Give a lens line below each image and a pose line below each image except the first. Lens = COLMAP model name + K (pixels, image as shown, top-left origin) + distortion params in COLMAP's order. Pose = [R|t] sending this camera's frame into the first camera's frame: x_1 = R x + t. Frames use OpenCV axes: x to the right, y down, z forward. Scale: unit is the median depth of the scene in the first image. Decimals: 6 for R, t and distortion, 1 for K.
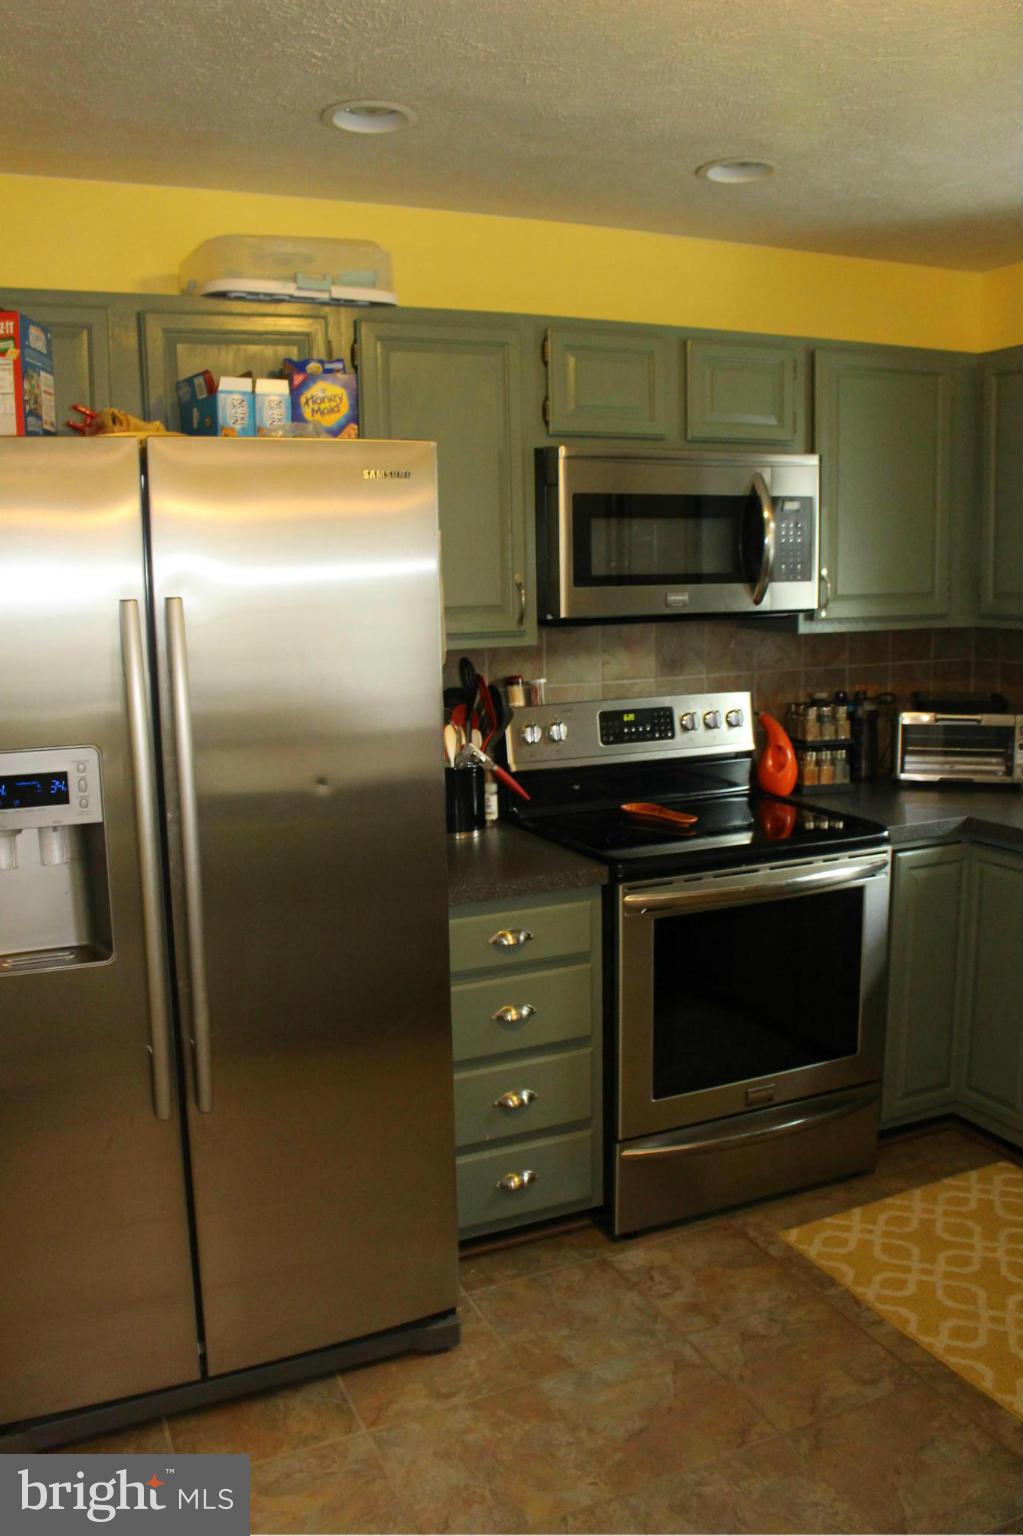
lens RADIAL K [[1286.0, 0, 504.6], [0, 1286.0, 758.1], [0, 0, 1]] dist [-0.136947, 0.083257]
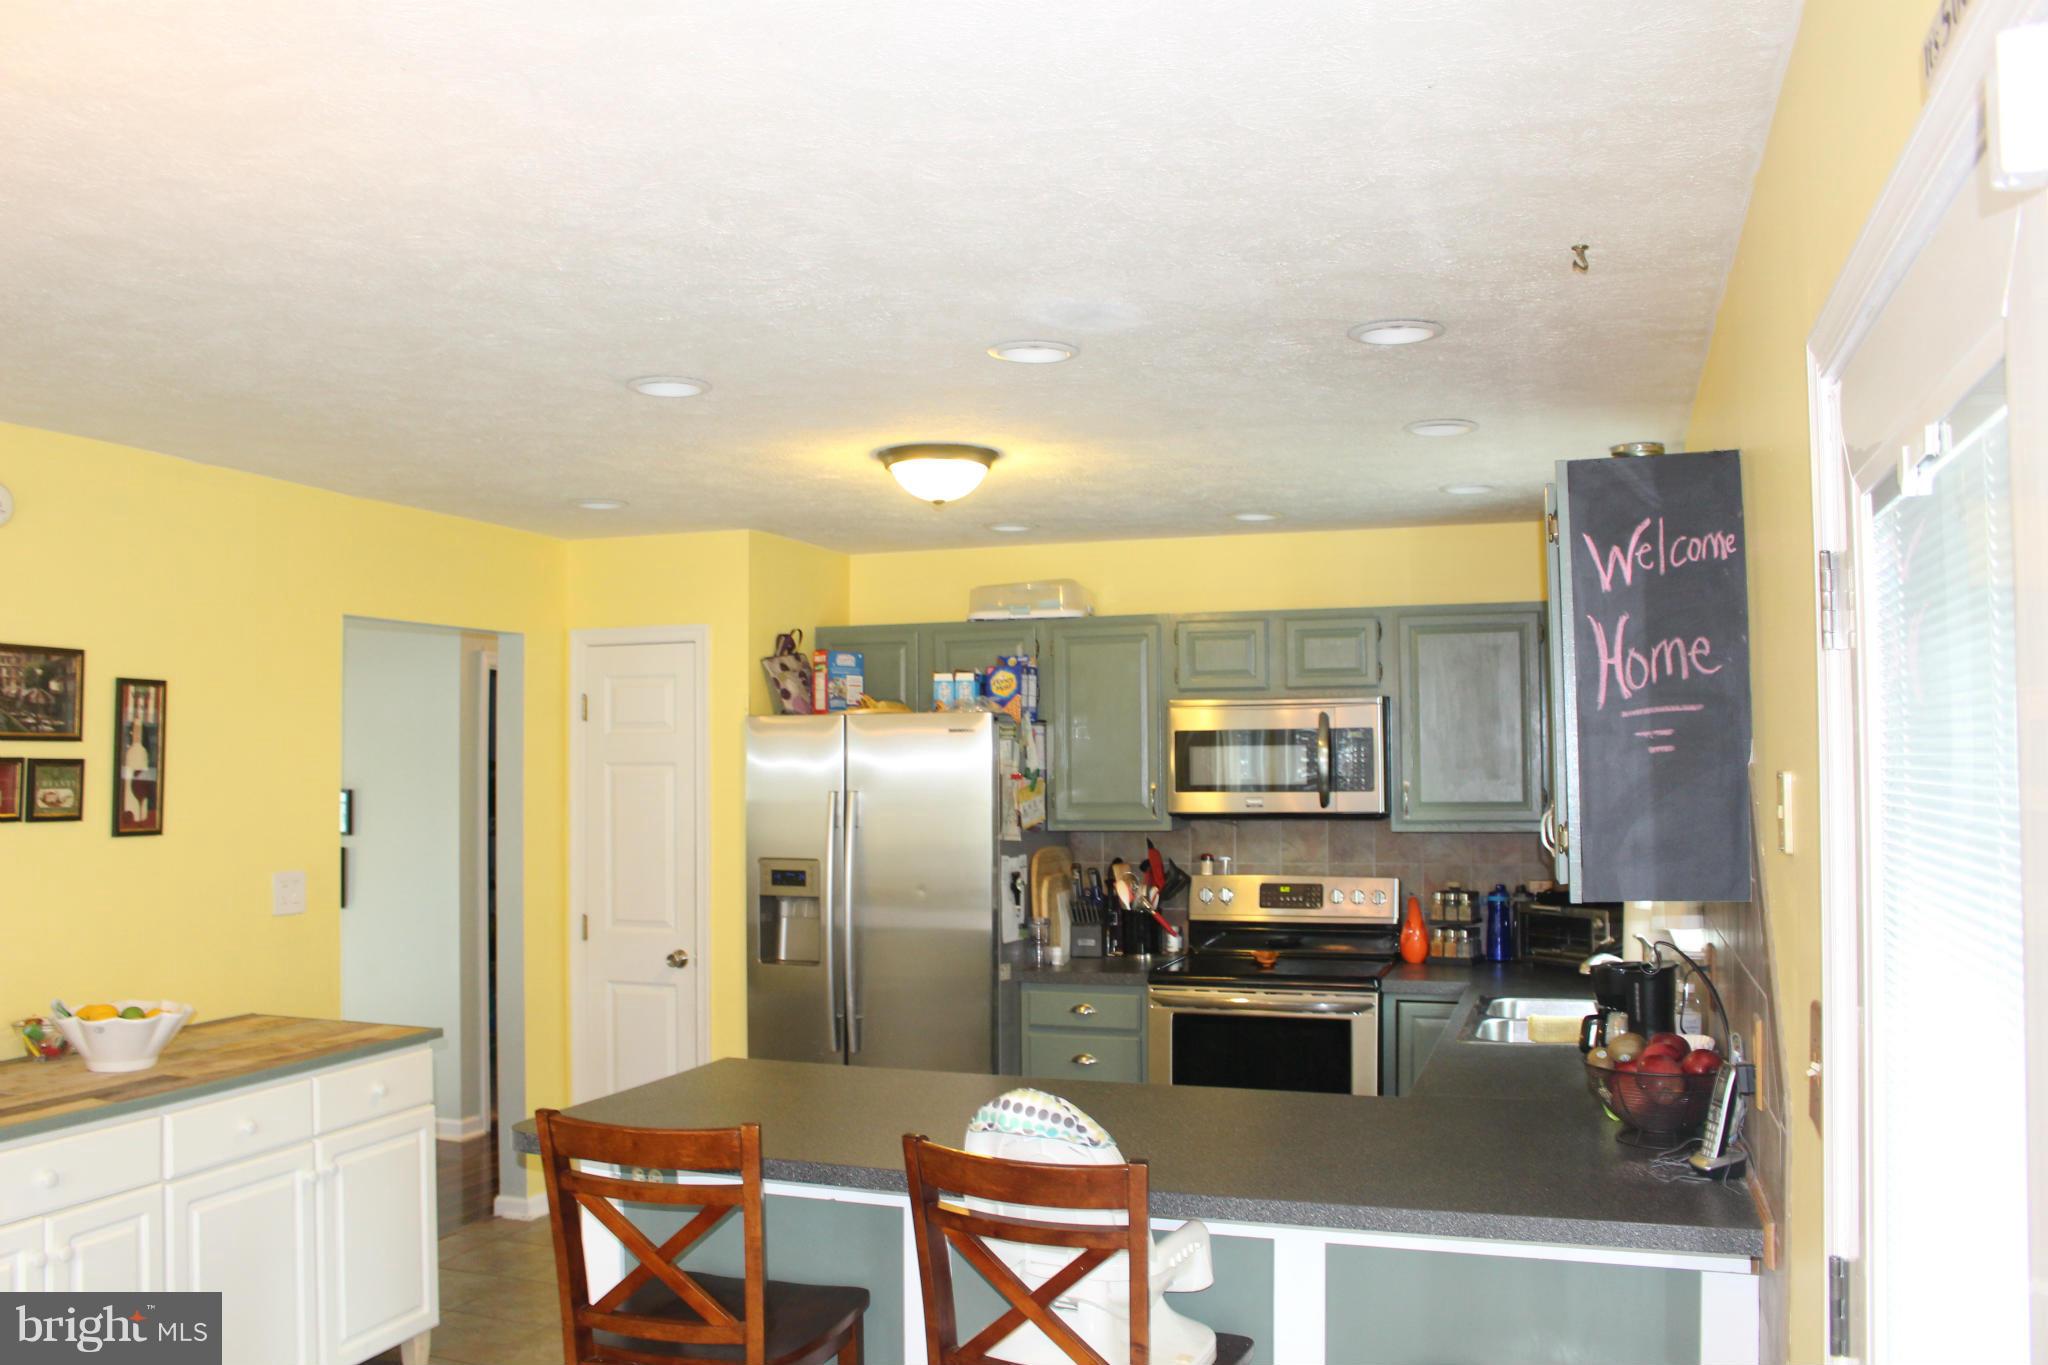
lens RADIAL K [[1714.6, 0, 1016.6], [0, 1714.6, 675.3], [0, 0, 1]] dist [-0.136947, 0.083257]
pose [[0.715989, -0.022147, -0.697760, 1.149033], [-0.111479, 0.983044, -0.145593, 0.039346], [0.689154, 0.182029, 0.701379, -0.490803]]
